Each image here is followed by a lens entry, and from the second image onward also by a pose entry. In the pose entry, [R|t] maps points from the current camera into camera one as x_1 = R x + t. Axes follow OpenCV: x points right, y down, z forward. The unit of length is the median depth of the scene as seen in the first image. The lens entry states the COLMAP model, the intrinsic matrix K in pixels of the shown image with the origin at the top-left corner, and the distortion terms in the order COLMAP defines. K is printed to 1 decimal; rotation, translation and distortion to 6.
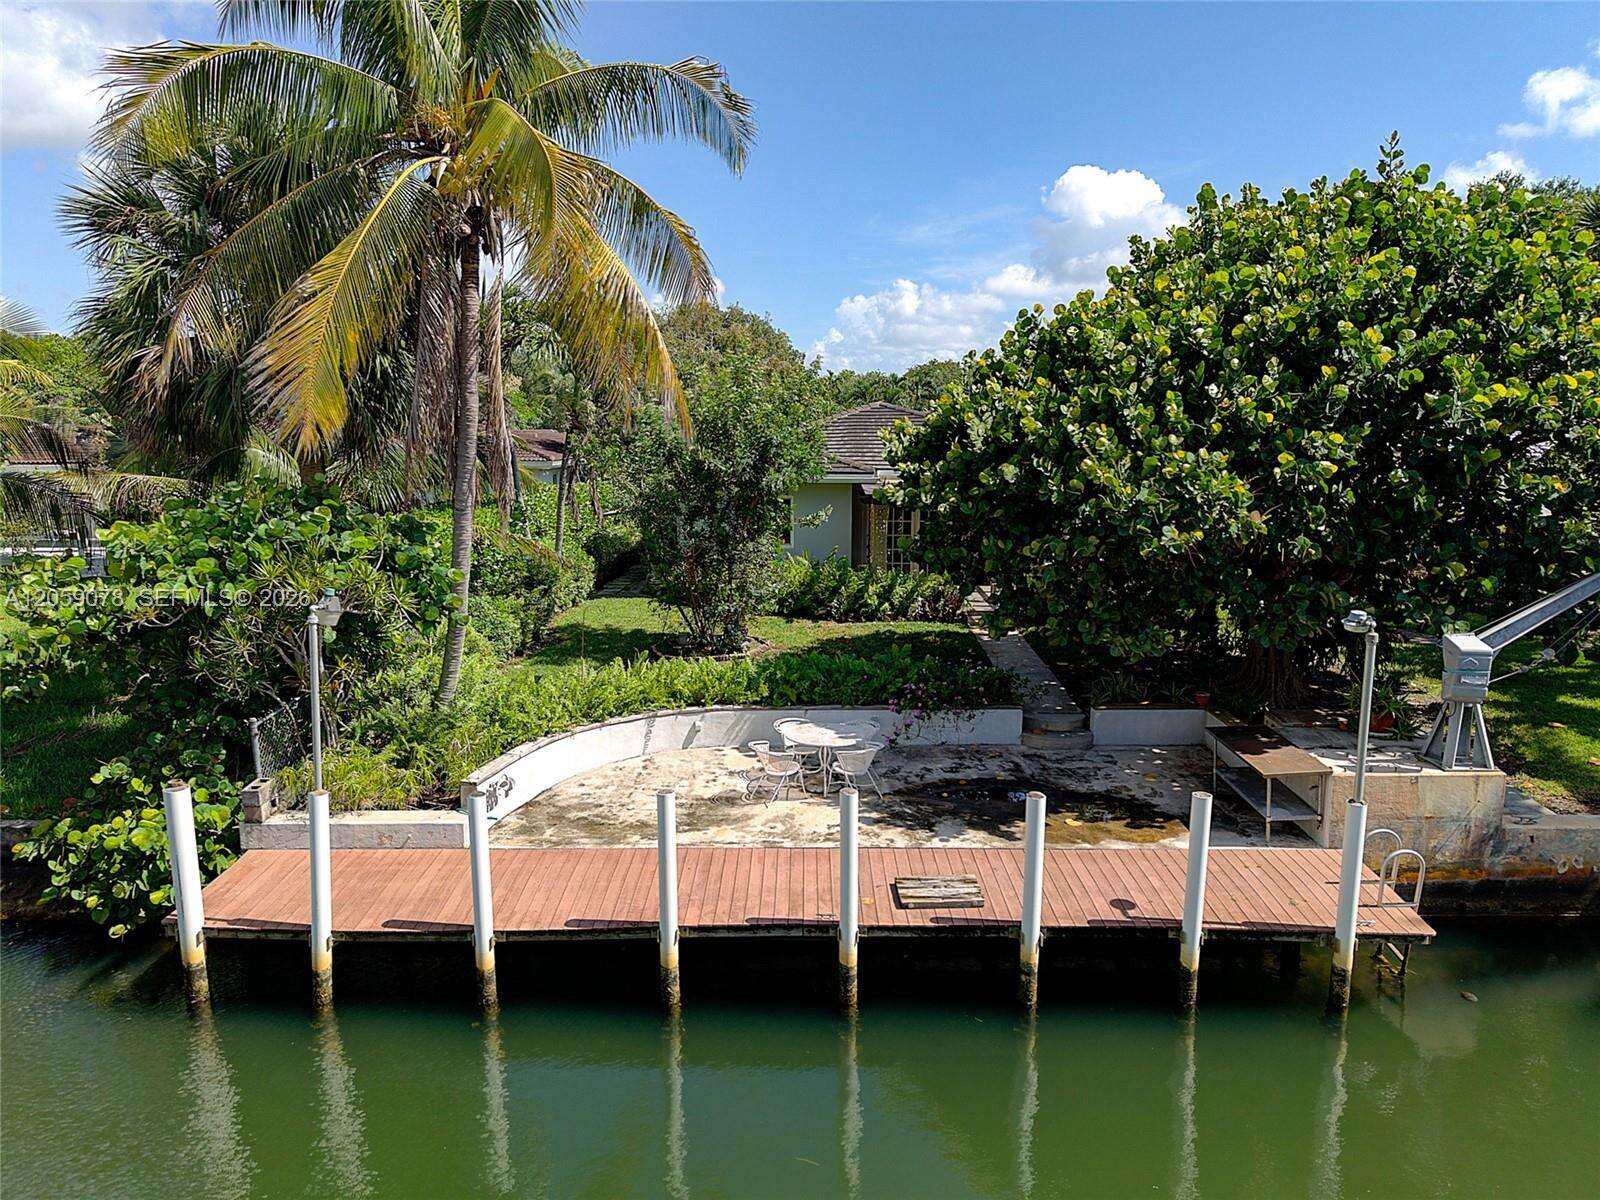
lens RADIAL K [[1067.2, 0, 800.8], [0, 1067.2, 601.0], [0, 0, 1]] dist [0.023291, -0.021830]
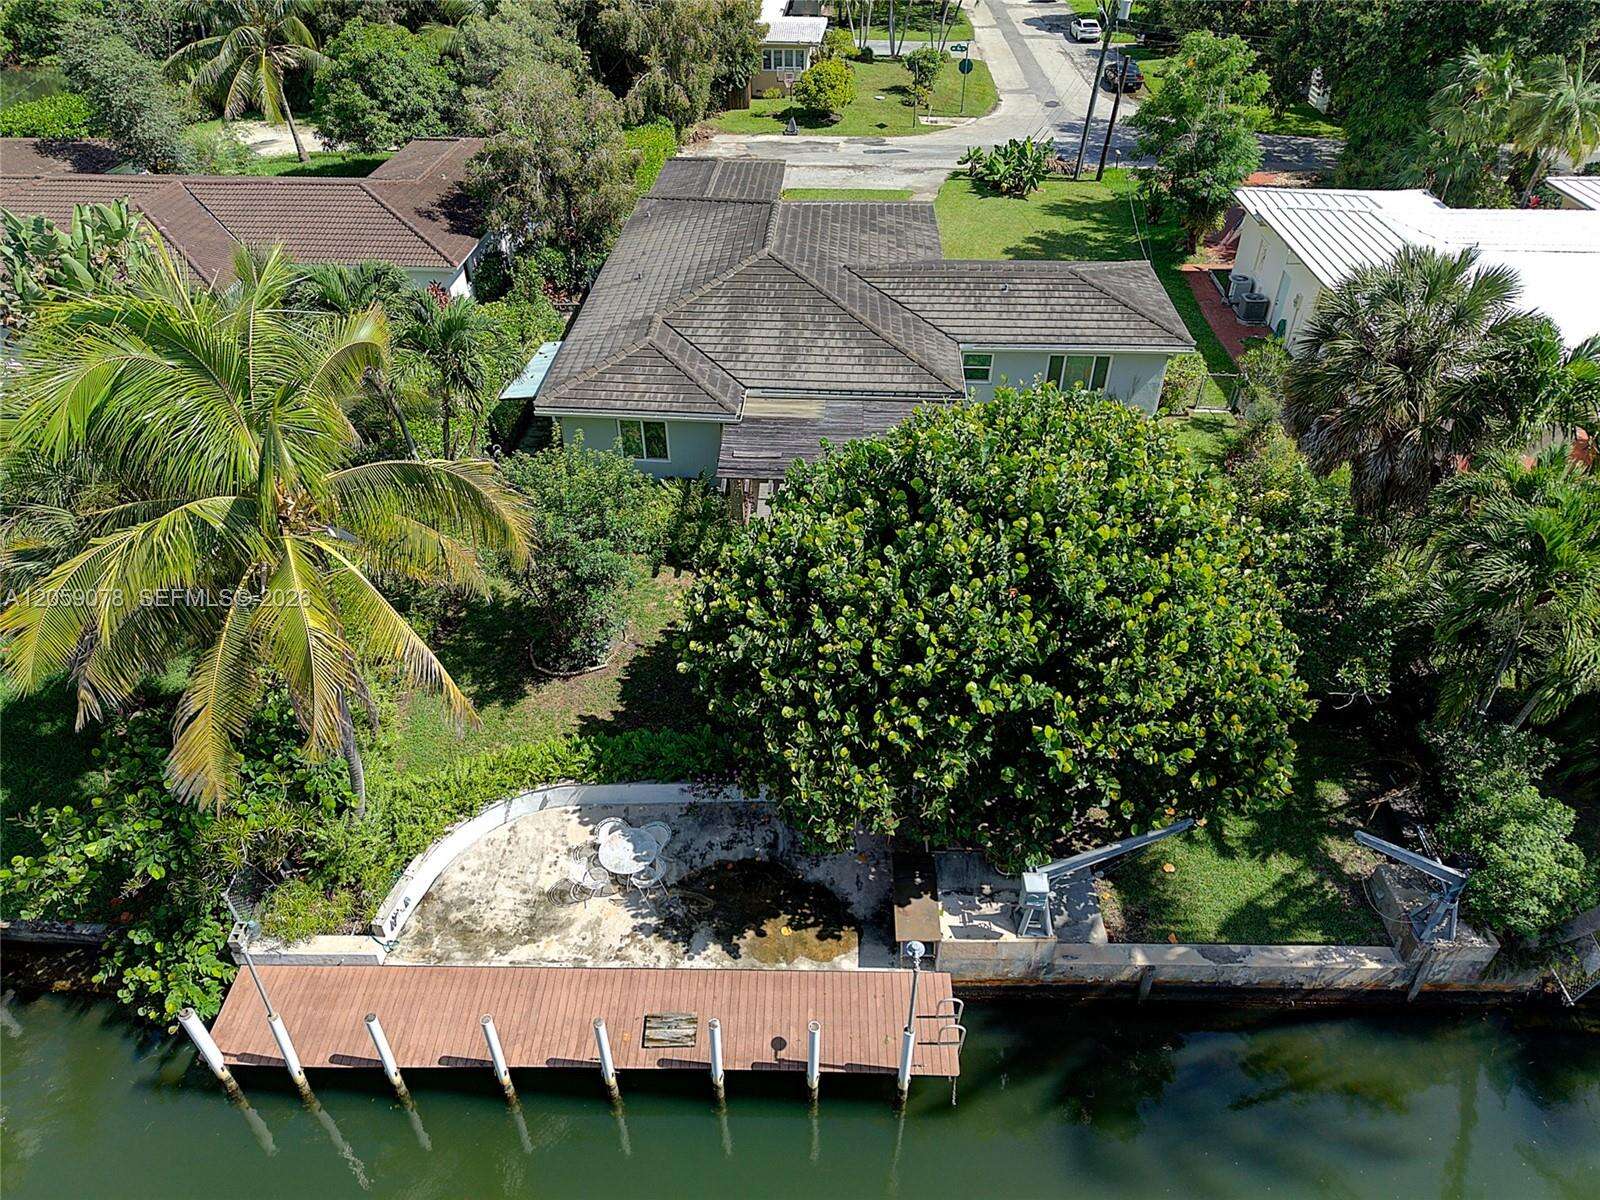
lens RADIAL K [[1067.2, 0, 790.8], [0, 1067.2, 602.8], [0, 0, 1]] dist [0.023291, -0.021830]
pose [[0.999946, 0.008221, -0.006383, 0.269566], [-0.004568, 0.897724, 0.440535, -0.873963], [0.009352, -0.440482, 0.897713, -0.143466]]
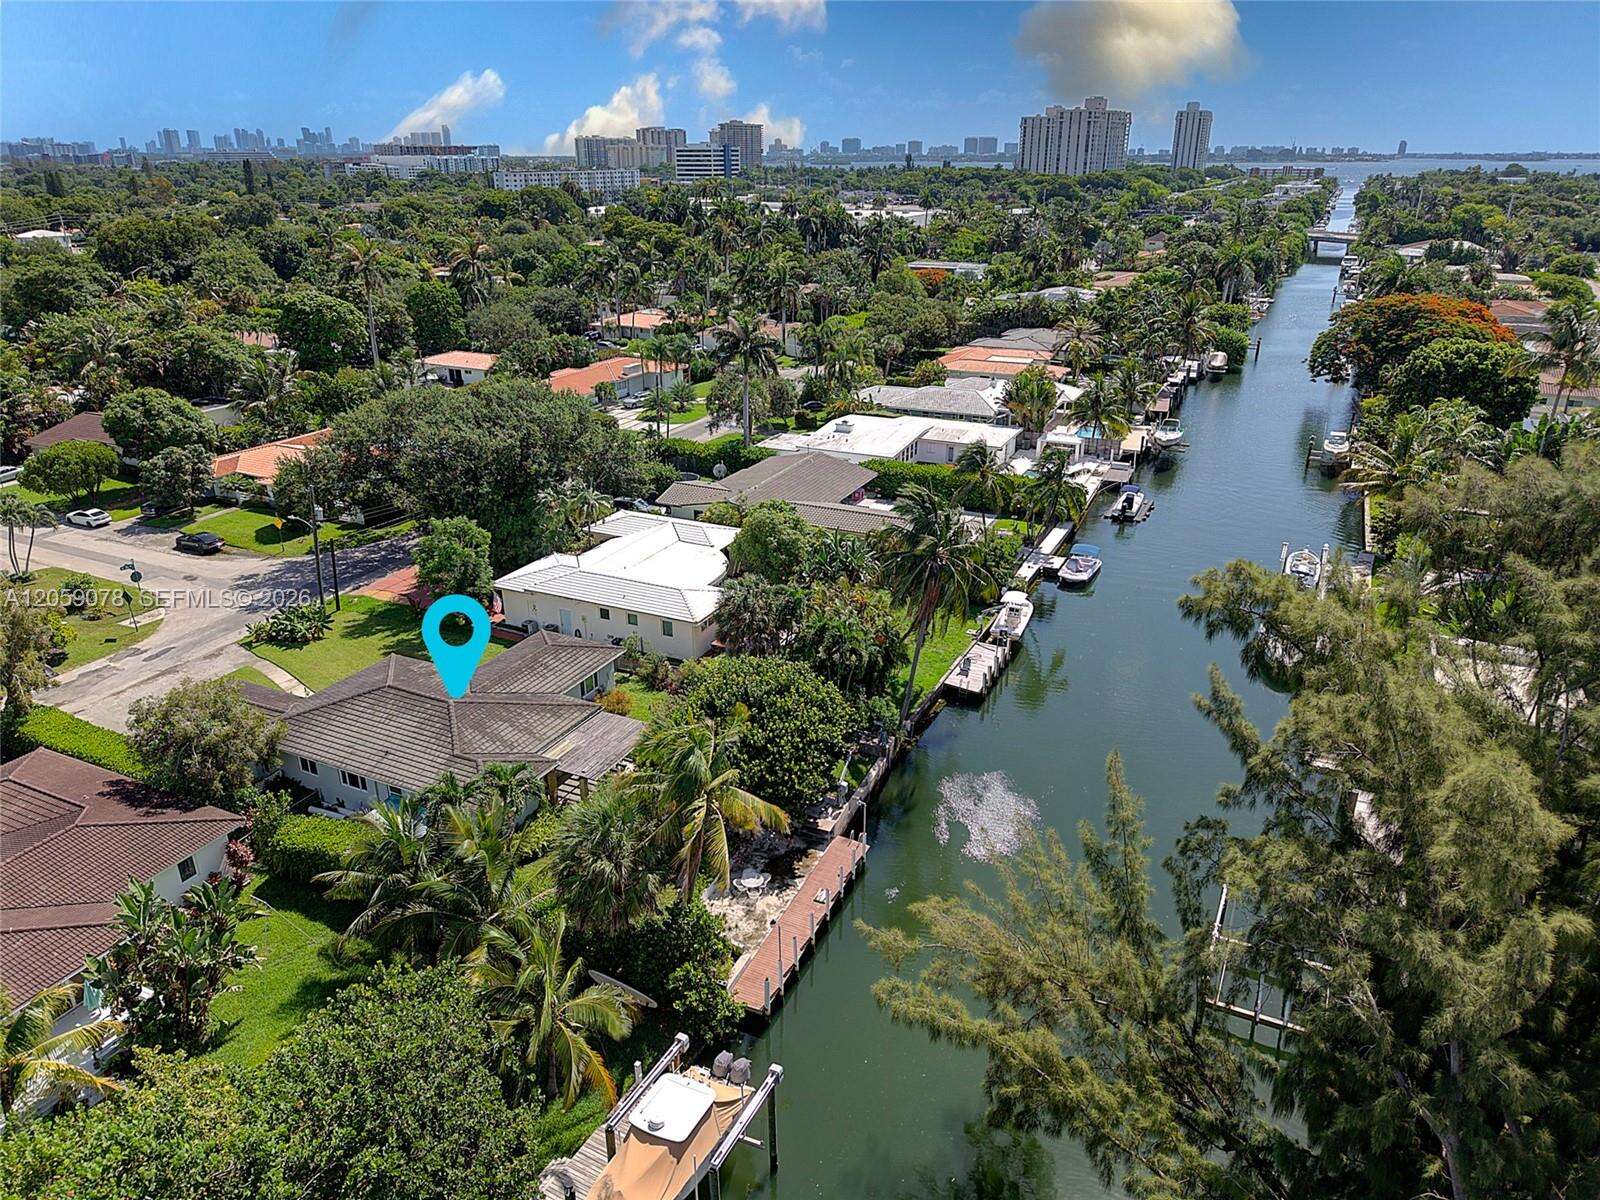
lens RADIAL K [[1067.2, 0, 815.8], [0, 1067.2, 555.0], [0, 0, 1]] dist [0.023291, -0.021830]
pose [[0.383109, -0.315709, 0.868076, -2.934007], [0.181337, 0.947196, 0.264455, -2.006456], [-0.905729, 0.056099, 0.420129, -0.852041]]
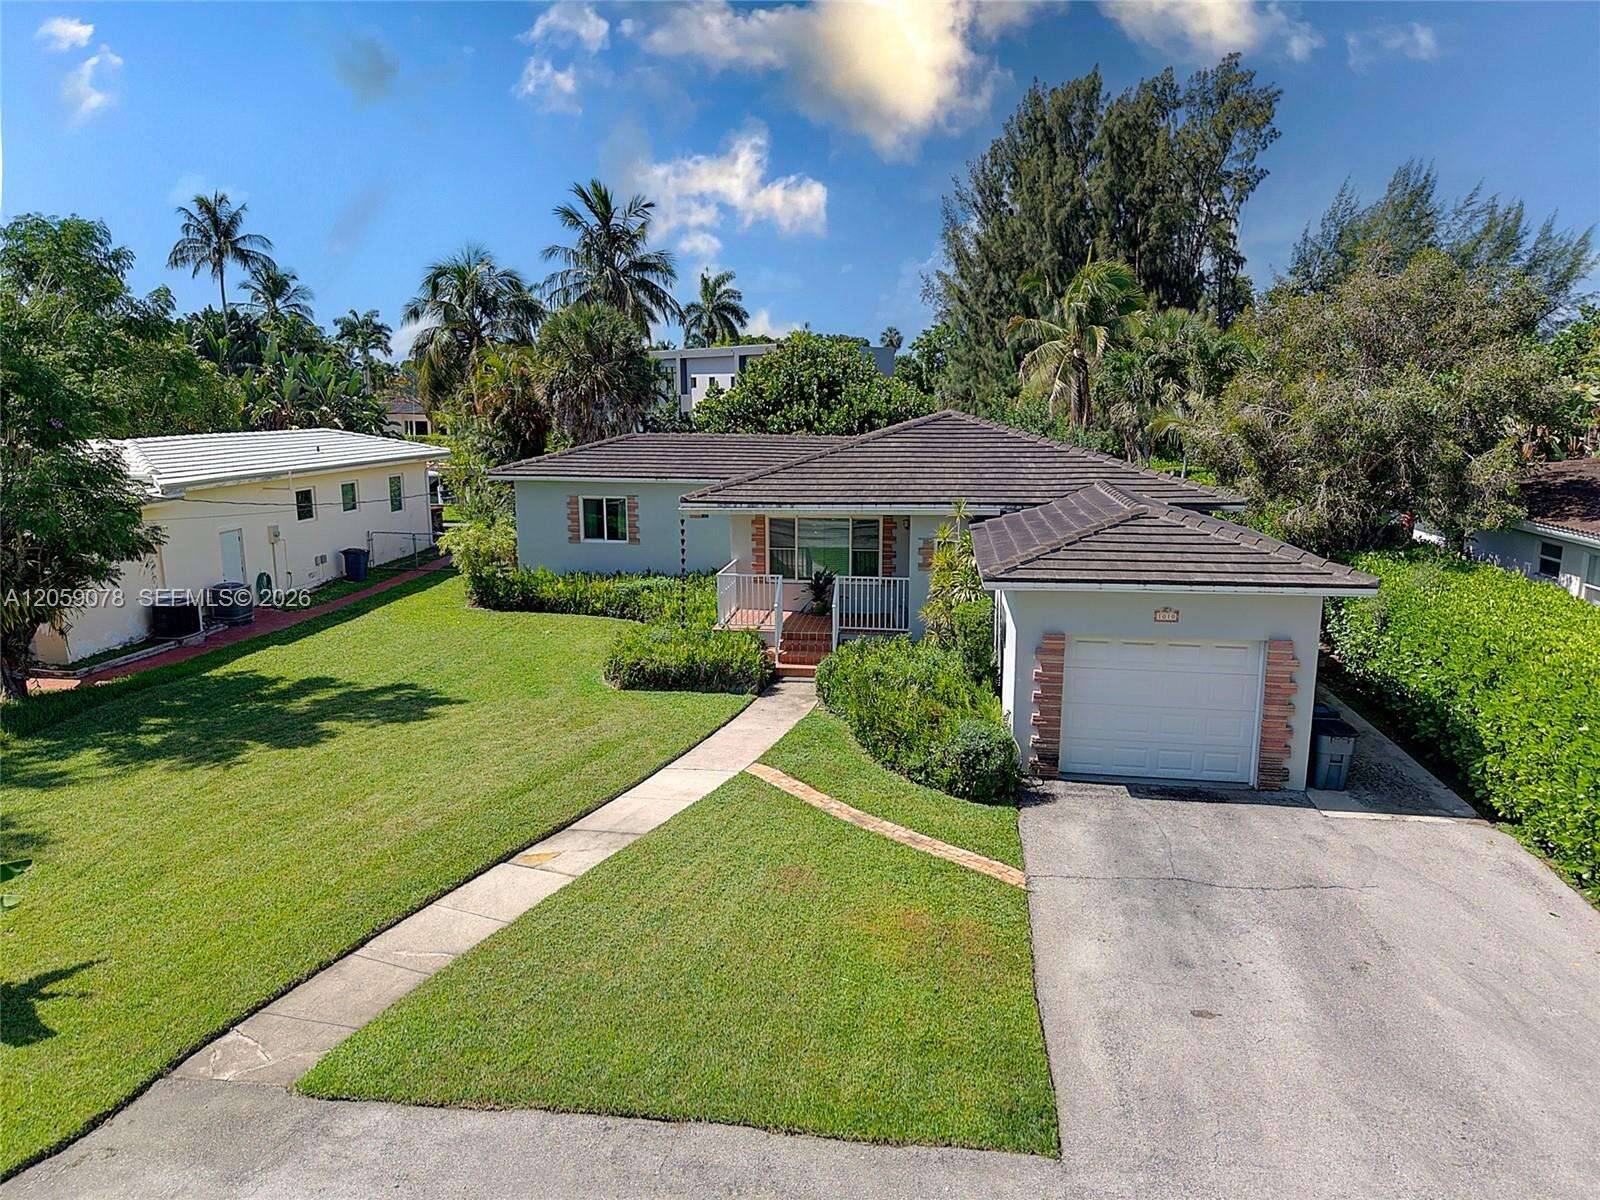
lens RADIAL K [[1067.2, 0, 800.0], [0, 1067.2, 606.7], [0, 0, 1]] dist [0.023291, -0.021830]
pose [[-0.996091, -0.014408, 0.087147, 0.317609], [0.020558, 0.921698, 0.387362, -1.046687], [-0.085904, 0.387639, -0.917800, 4.881966]]
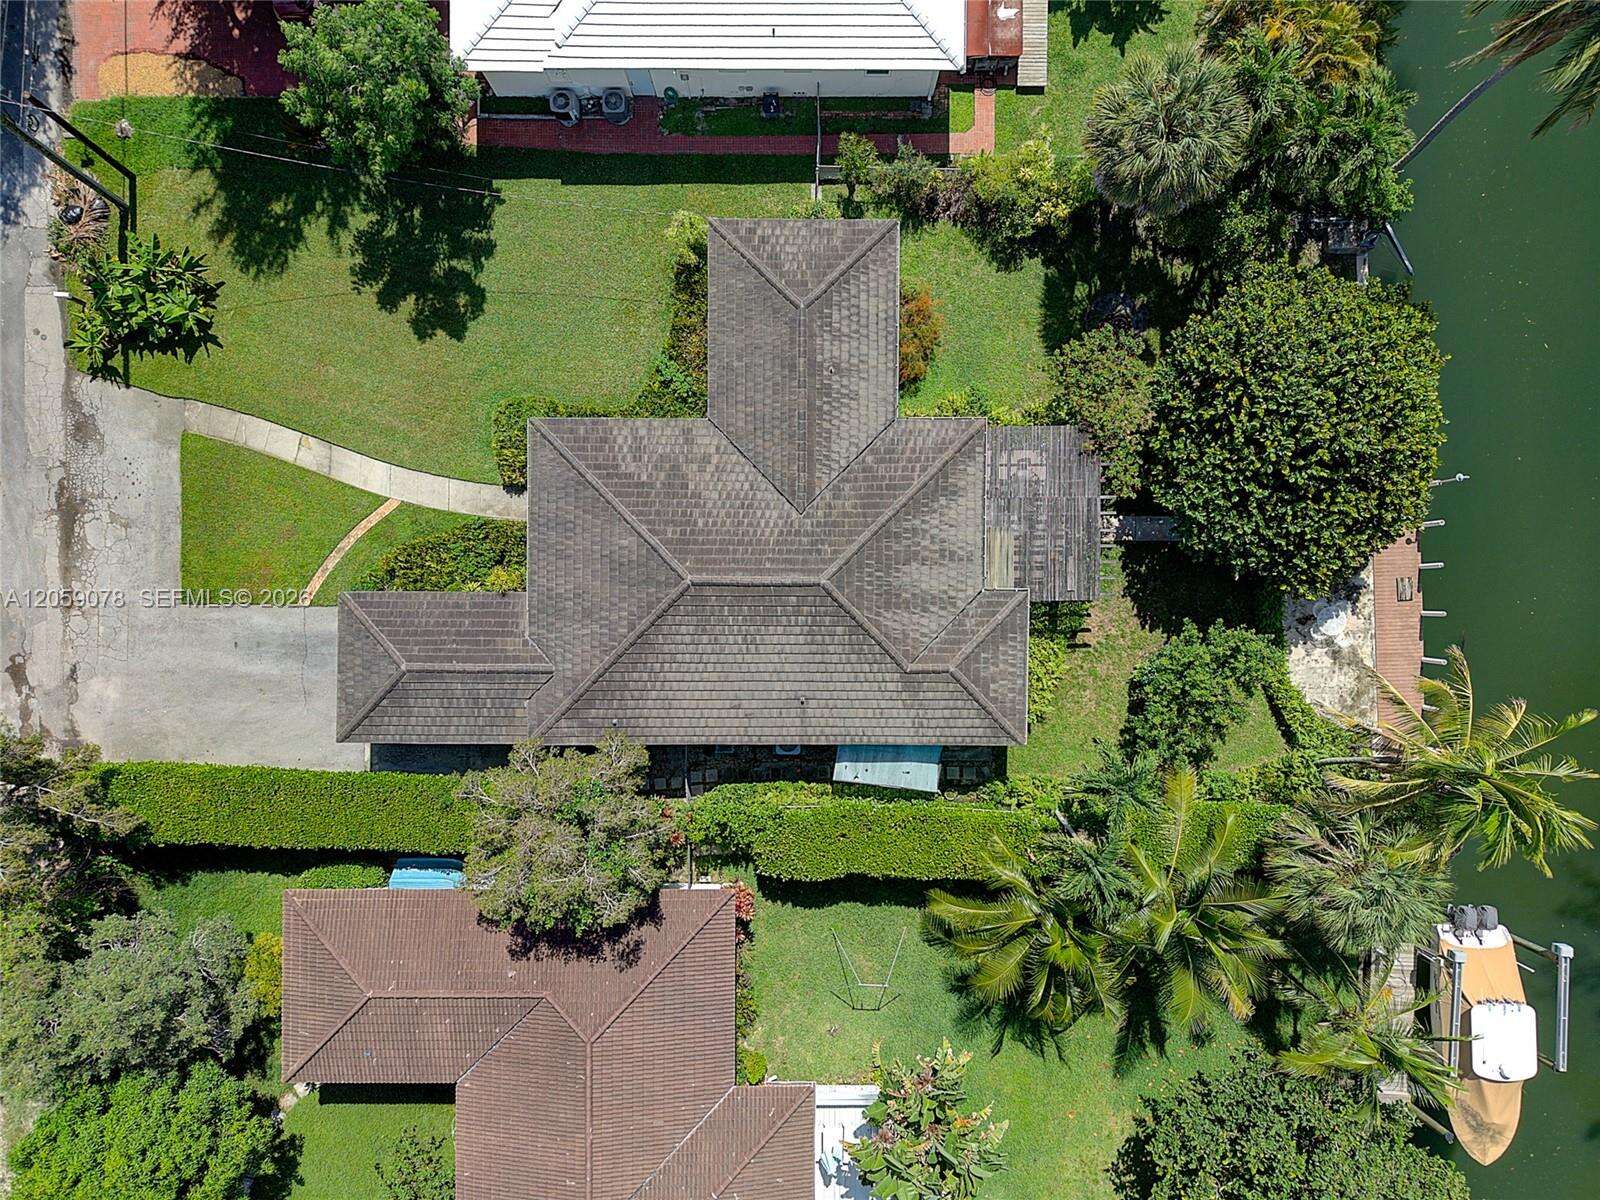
lens RADIAL K [[1067.2, 0, 806.8], [0, 1067.2, 604.0], [0, 0, 1]] dist [0.023291, -0.021830]
pose [[-0.039911, -0.999201, -0.001967, 0.142763], [0.197847, -0.009832, 0.980184, -3.214598], [-0.979420, 0.038731, 0.198082, 1.960848]]
